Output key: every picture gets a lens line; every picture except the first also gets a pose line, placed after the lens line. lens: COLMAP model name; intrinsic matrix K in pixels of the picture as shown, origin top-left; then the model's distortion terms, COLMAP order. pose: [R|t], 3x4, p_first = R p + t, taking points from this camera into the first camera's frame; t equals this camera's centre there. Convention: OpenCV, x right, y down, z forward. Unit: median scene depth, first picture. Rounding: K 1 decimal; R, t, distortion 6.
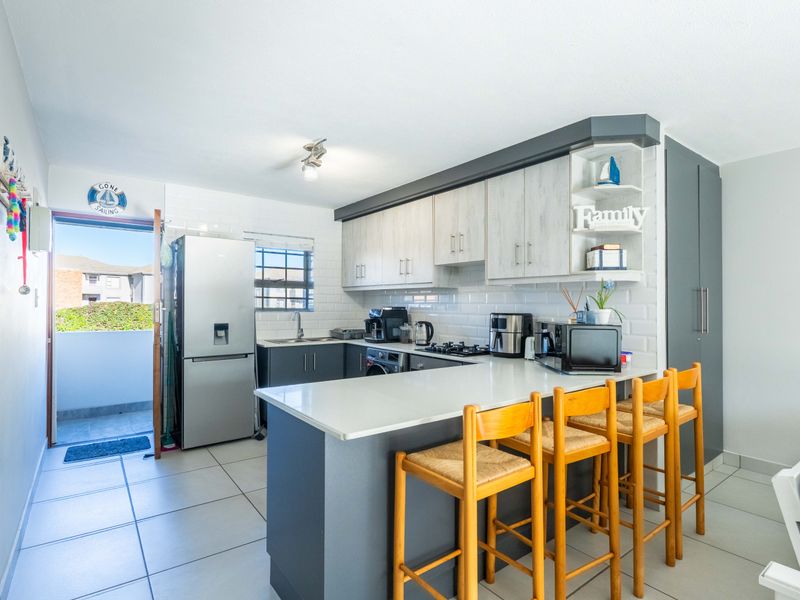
lens RADIAL K [[413.1, 0, 399.2], [0, 413.1, 302.9], [0, 0, 1]] dist [-0.002466, -0.000755]
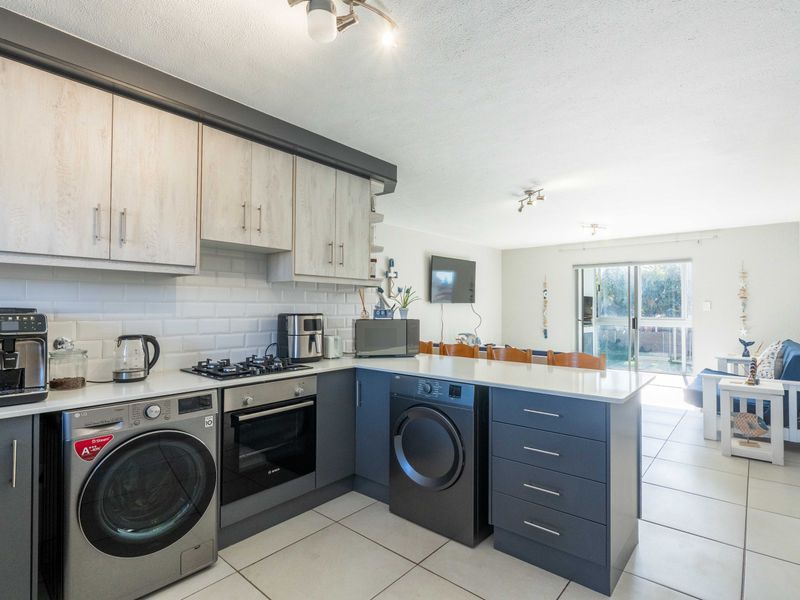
lens RADIAL K [[413.1, 0, 399.2], [0, 413.1, 302.9], [0, 0, 1]] dist [-0.002466, -0.000755]
pose [[-0.201828, 0.005135, 0.979408, -0.660612], [-0.007675, 0.999947, -0.006824, 0.005962], [-0.979391, -0.008894, -0.201778, 0.970413]]
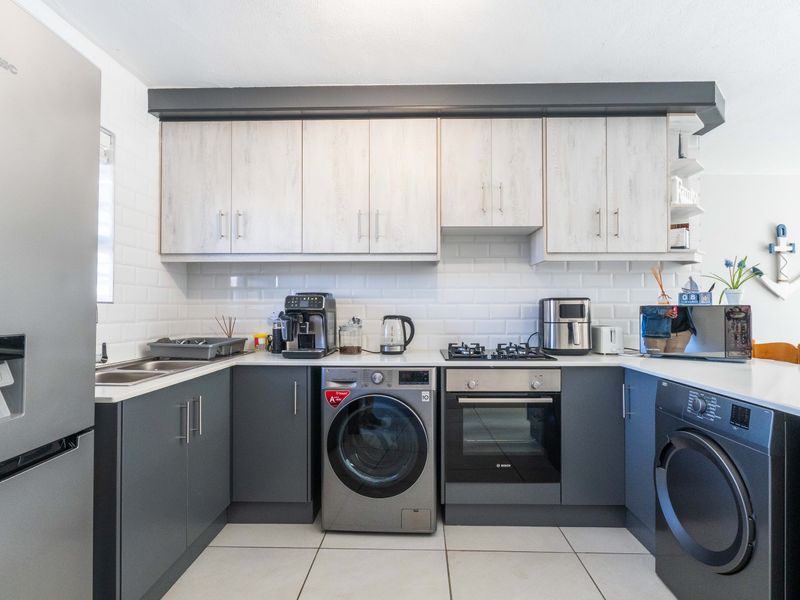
lens RADIAL K [[413.1, 0, 399.2], [0, 413.1, 302.9], [0, 0, 1]] dist [-0.002466, -0.000755]
pose [[0.628102, 0.002922, 0.778126, -0.533797], [0.002425, 0.999981, -0.005713, 0.036963], [-0.778128, 0.005475, 0.628082, 0.749112]]
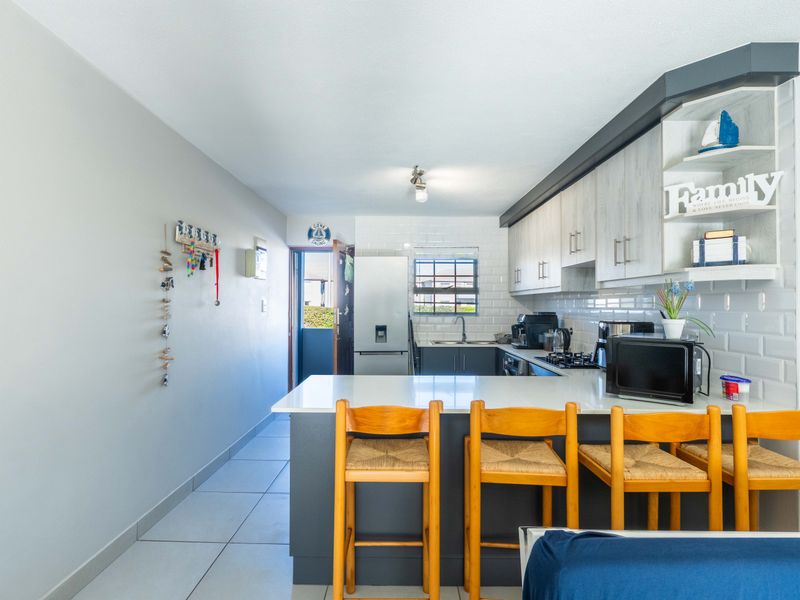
lens RADIAL K [[413.1, 0, 399.2], [0, 413.1, 302.9], [0, 0, 1]] dist [-0.002466, -0.000755]
pose [[0.795254, -0.008820, -0.606212, 0.411243], [0.005798, 0.999959, -0.006942, -0.009470], [0.606249, 0.002006, 0.795273, 0.057077]]
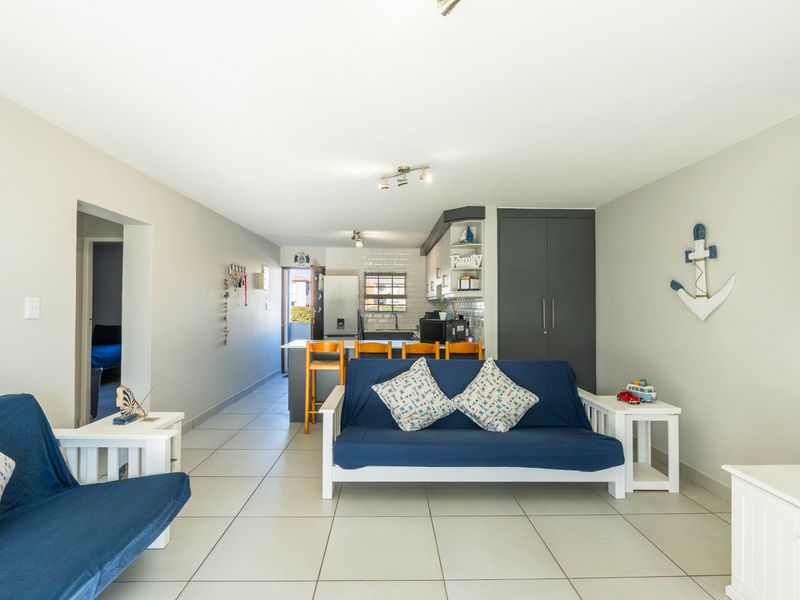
lens RADIAL K [[413.1, 0, 399.2], [0, 413.1, 302.9], [0, 0, 1]] dist [-0.002466, -0.000755]
pose [[0.815925, -0.006089, -0.578126, 1.073758], [0.001673, 0.999965, -0.008171, -0.009946], [0.578155, 0.005700, 0.815907, -0.515618]]
